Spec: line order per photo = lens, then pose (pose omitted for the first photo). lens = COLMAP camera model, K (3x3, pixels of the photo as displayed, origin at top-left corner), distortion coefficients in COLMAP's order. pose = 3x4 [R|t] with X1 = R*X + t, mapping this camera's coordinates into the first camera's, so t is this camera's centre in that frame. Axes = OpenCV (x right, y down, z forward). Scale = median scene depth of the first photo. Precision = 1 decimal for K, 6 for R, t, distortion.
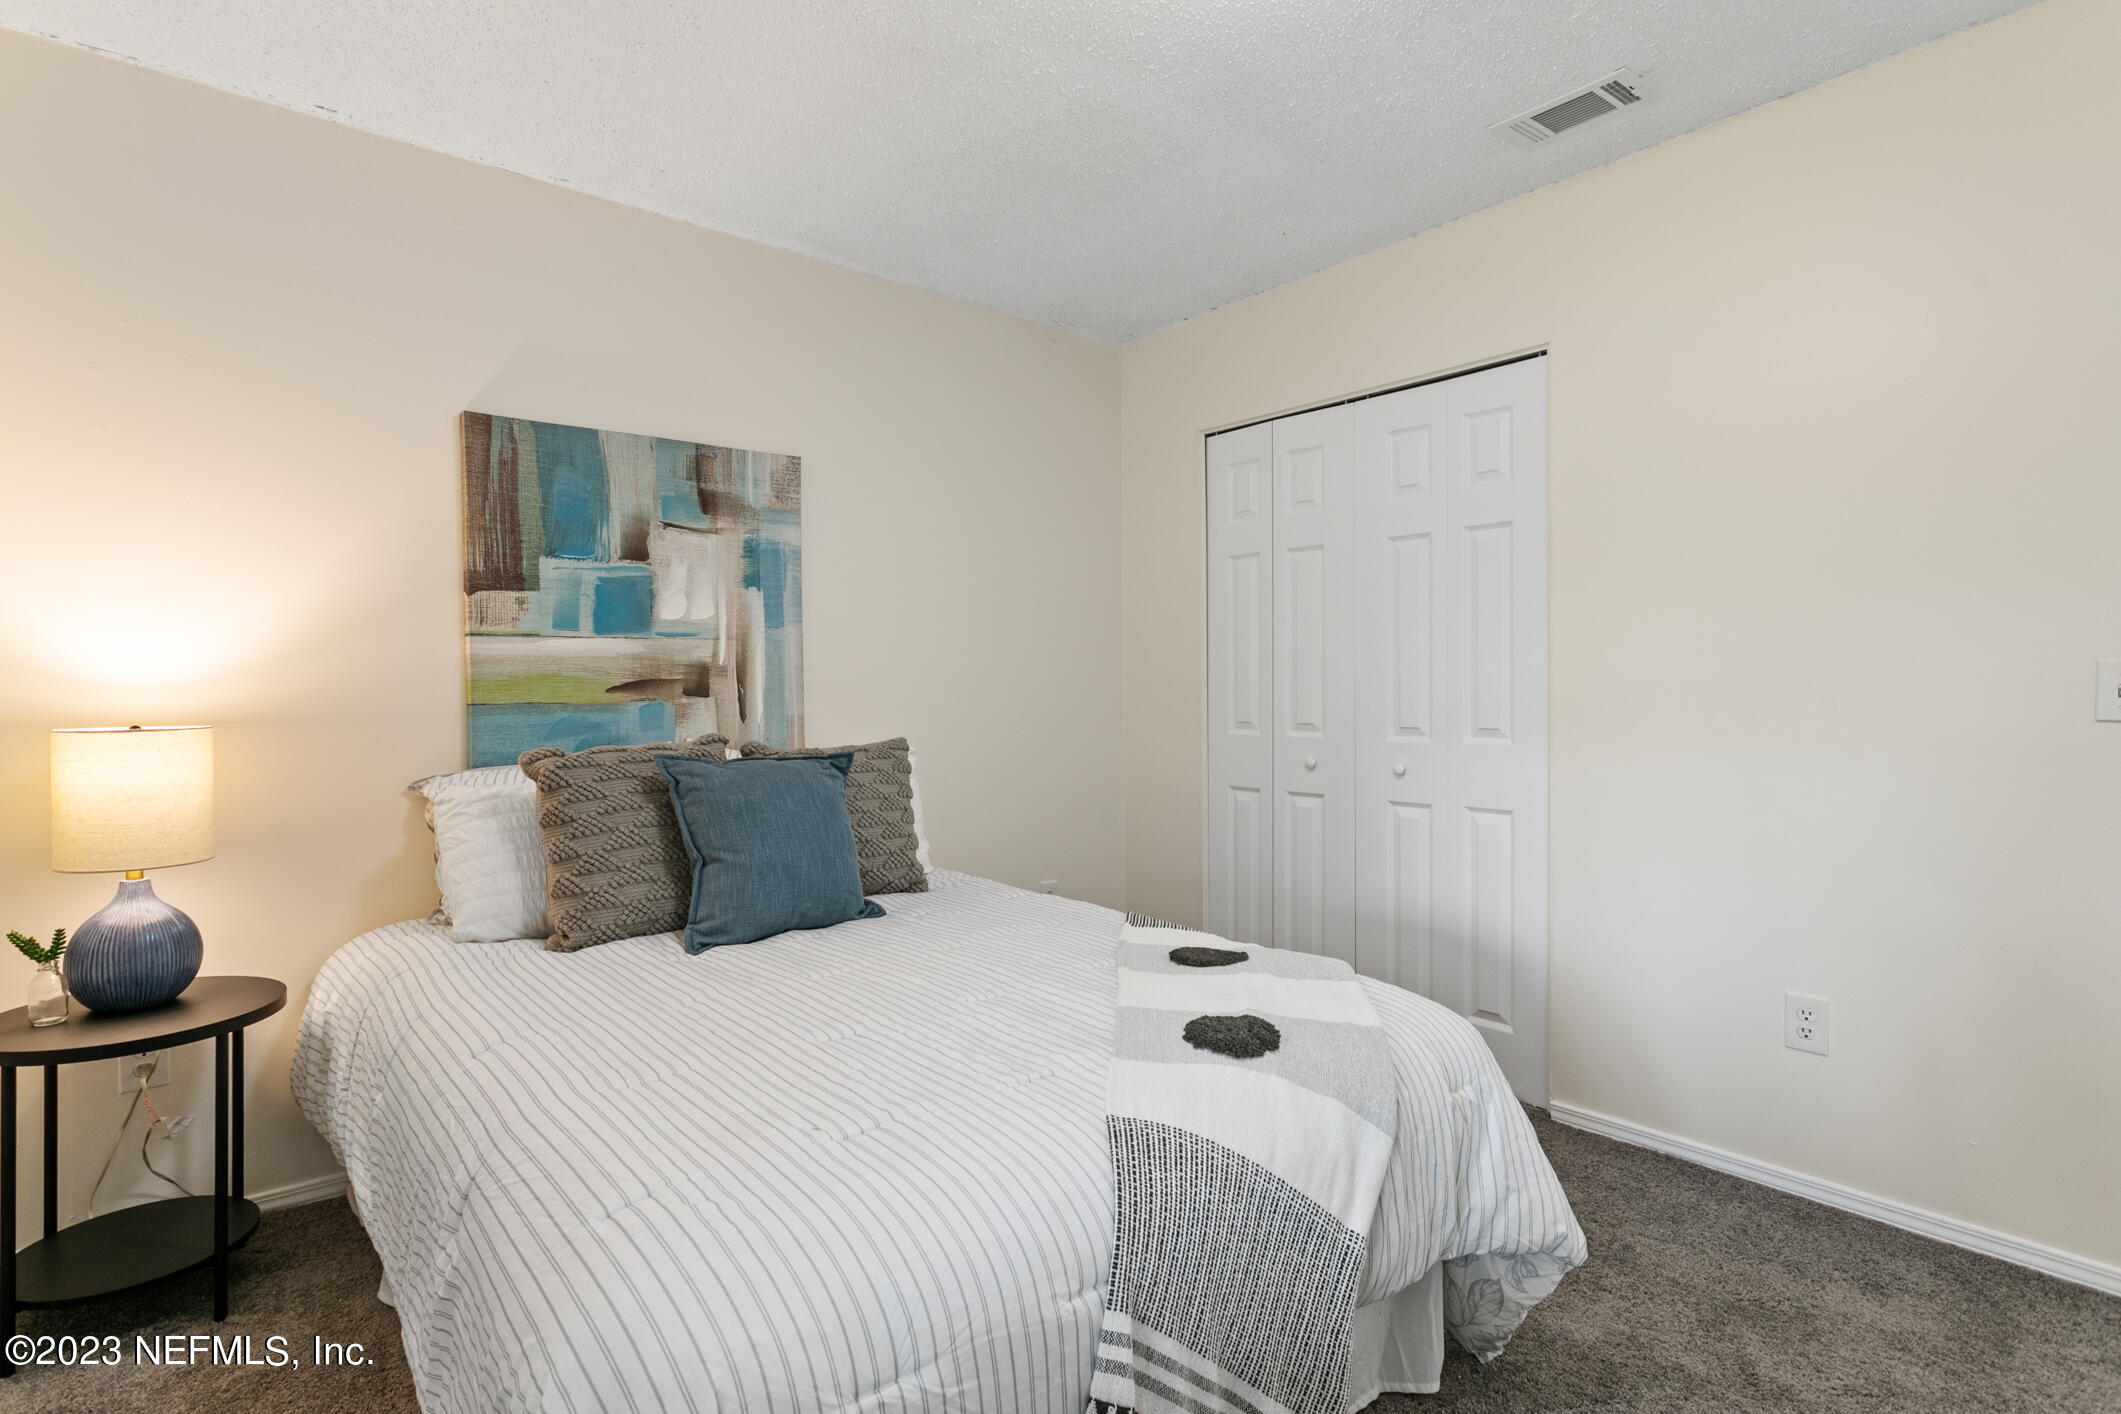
lens RADIAL K [[1037.6, 0, 1053.7], [0, 1037.6, 701.3], [0, 0, 1]] dist [-0.000128, 0.000142]
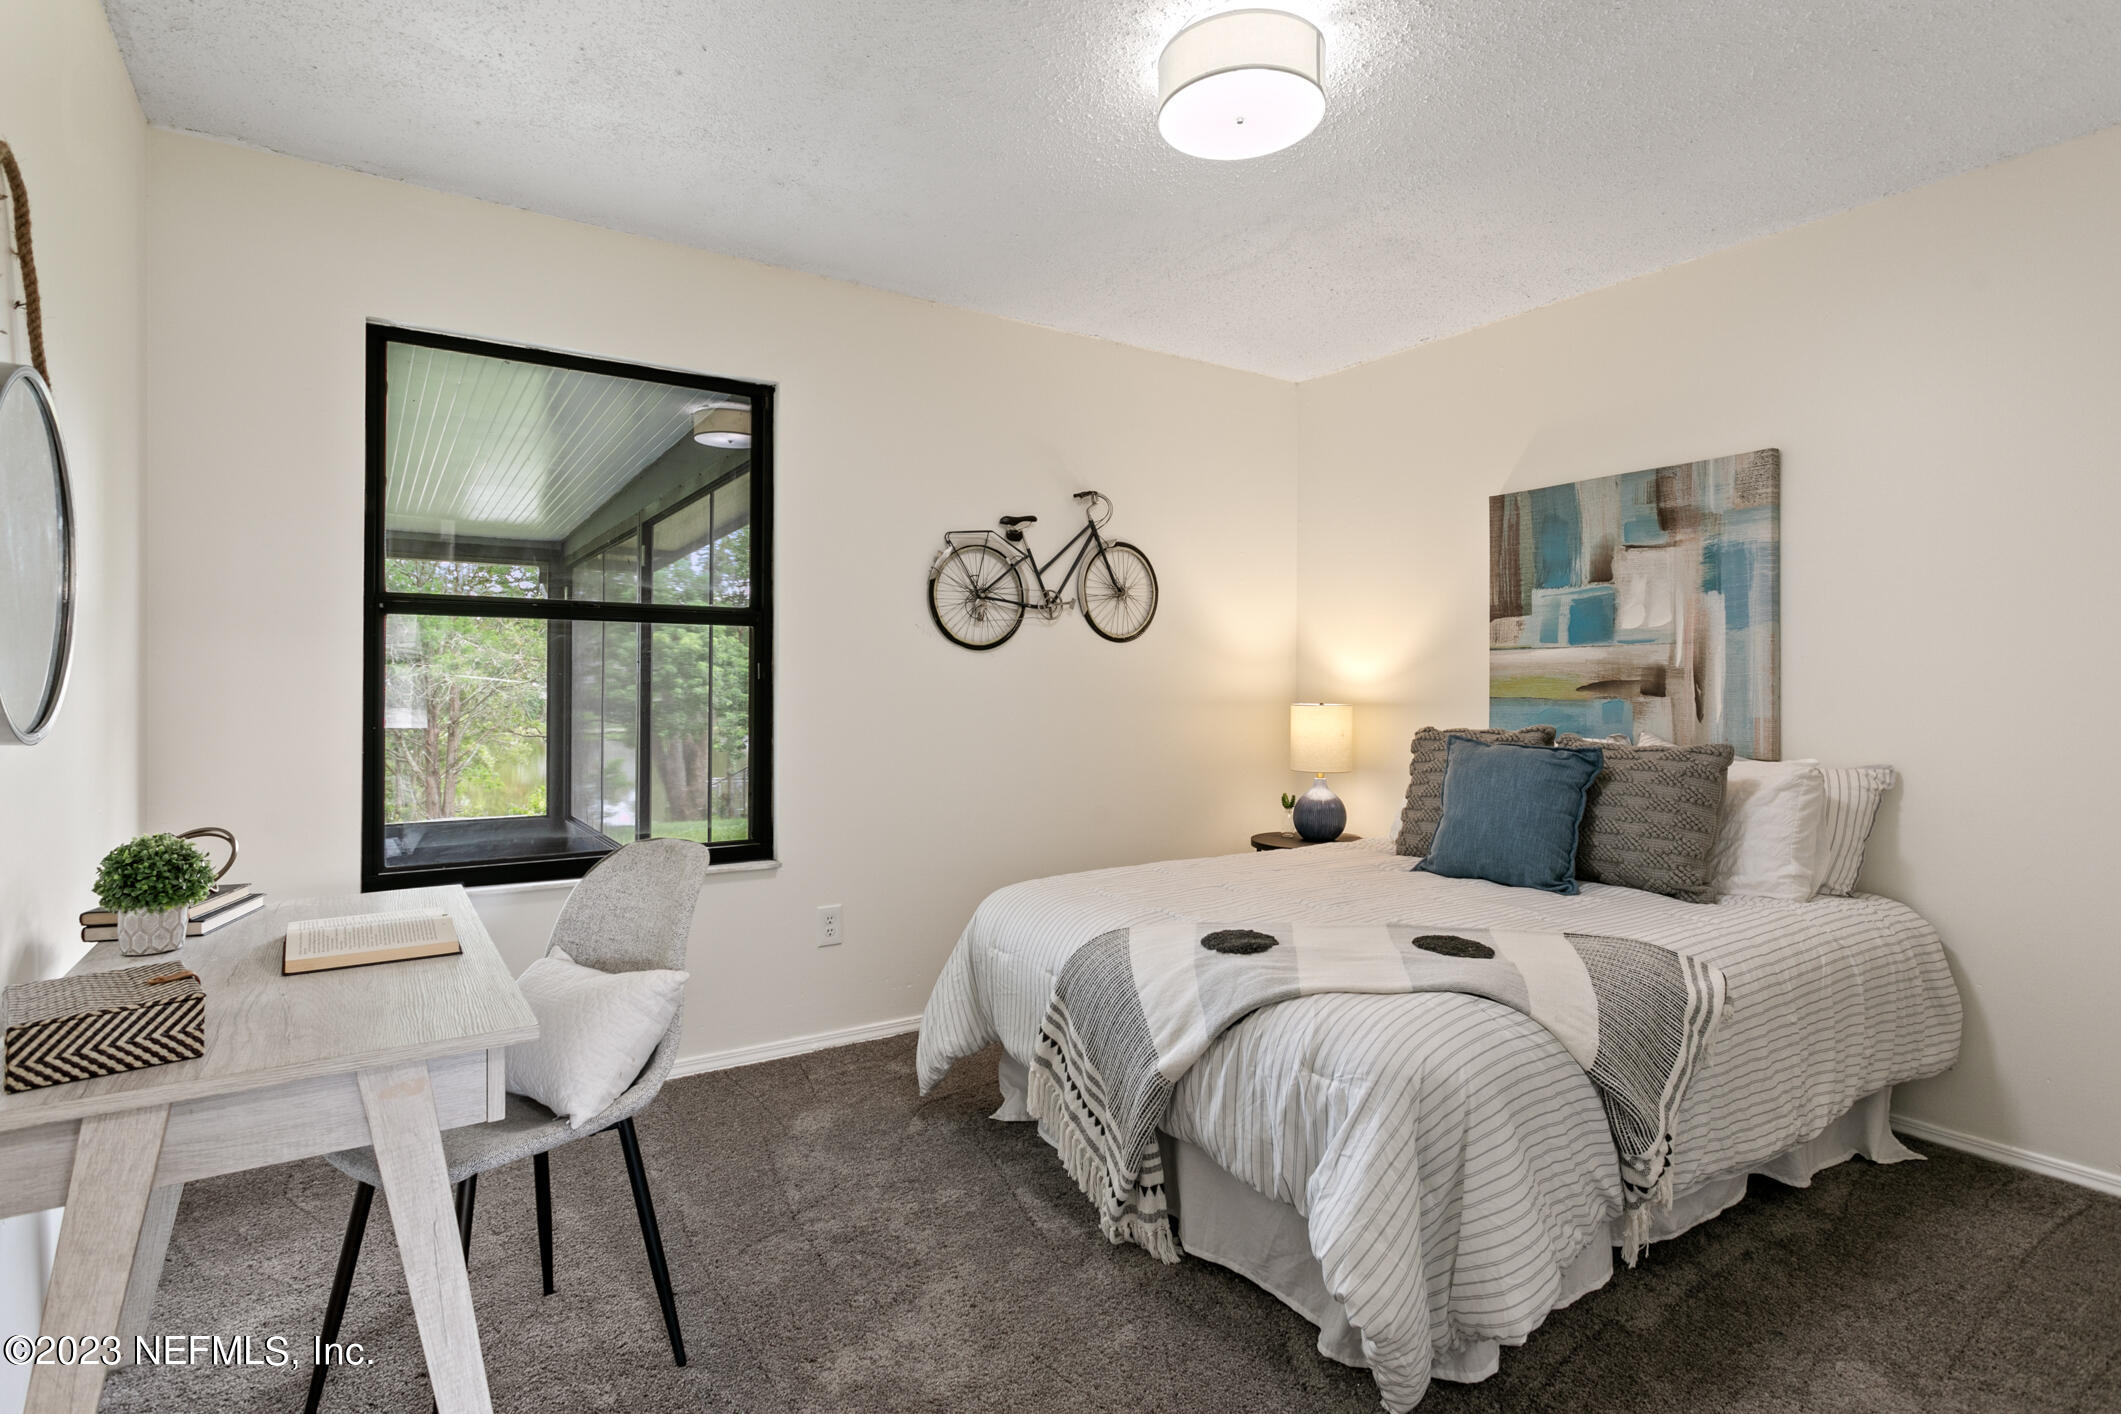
lens RADIAL K [[1037.6, 0, 1055.7], [0, 1037.6, 698.5], [0, 0, 1]] dist [-0.000128, 0.000142]
pose [[-0.099108, 0.020148, -0.994873, 0.850996], [-0.020046, 0.999552, 0.022240, -0.014165], [0.994875, 0.022148, -0.098660, 0.484676]]
